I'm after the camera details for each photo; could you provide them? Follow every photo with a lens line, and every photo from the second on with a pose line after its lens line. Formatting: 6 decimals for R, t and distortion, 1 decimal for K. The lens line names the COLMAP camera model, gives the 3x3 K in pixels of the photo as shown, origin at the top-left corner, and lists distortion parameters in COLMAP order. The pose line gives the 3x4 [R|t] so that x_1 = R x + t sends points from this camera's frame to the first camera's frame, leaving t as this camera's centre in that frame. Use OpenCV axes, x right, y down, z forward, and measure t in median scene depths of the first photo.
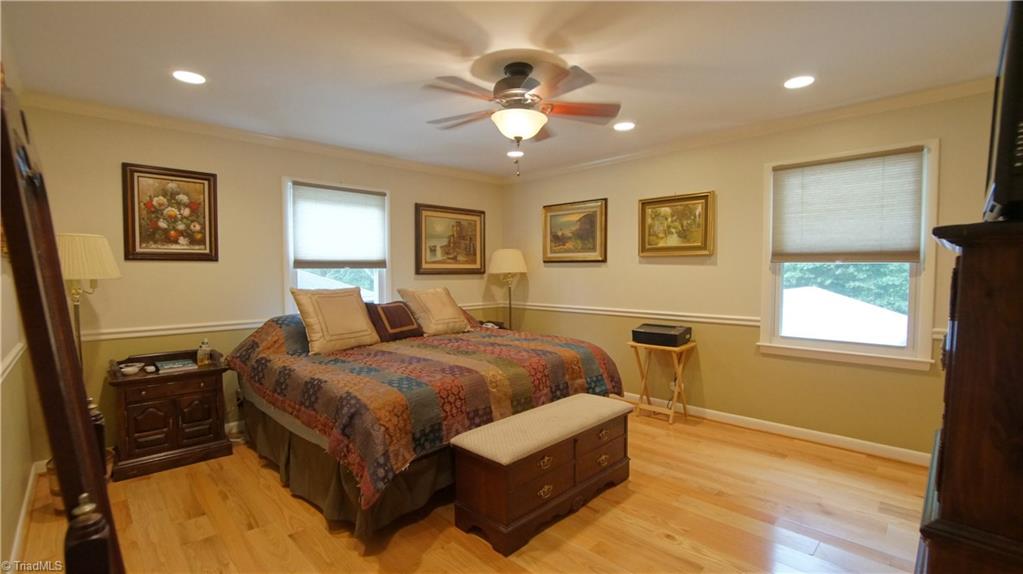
lens RADIAL K [[454.8, 0, 509.4], [0, 454.8, 292.6], [0, 0, 1]] dist [-0.029998, 0.000403]
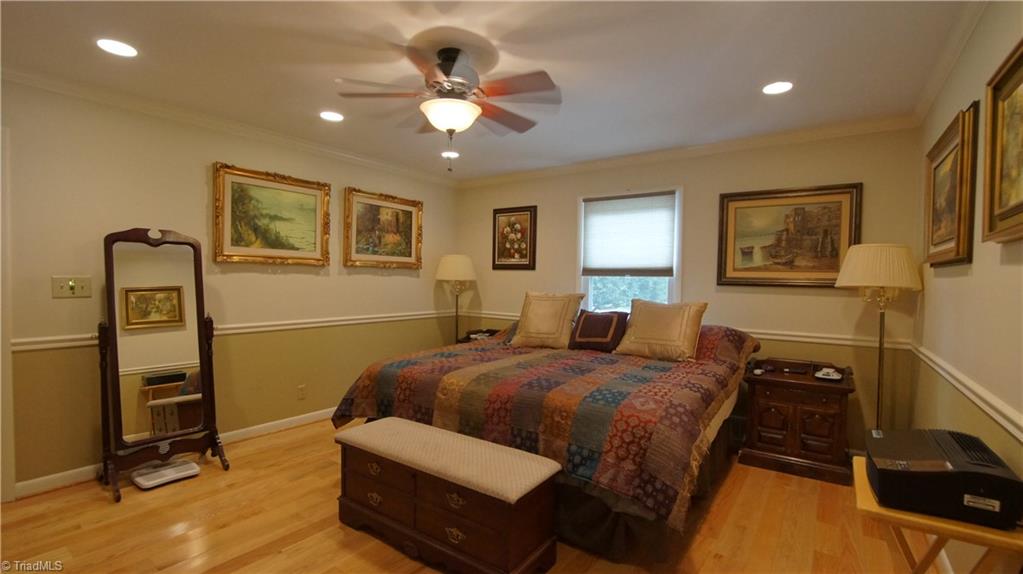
lens RADIAL K [[454.8, 0, 509.4], [0, 454.8, 292.6], [0, 0, 1]] dist [-0.029998, 0.000403]
pose [[0.165720, 0.036138, -0.985510, 0.701089], [-0.065819, 0.997505, 0.025510, -0.032069], [0.983974, 0.060638, 0.167685, 0.714734]]
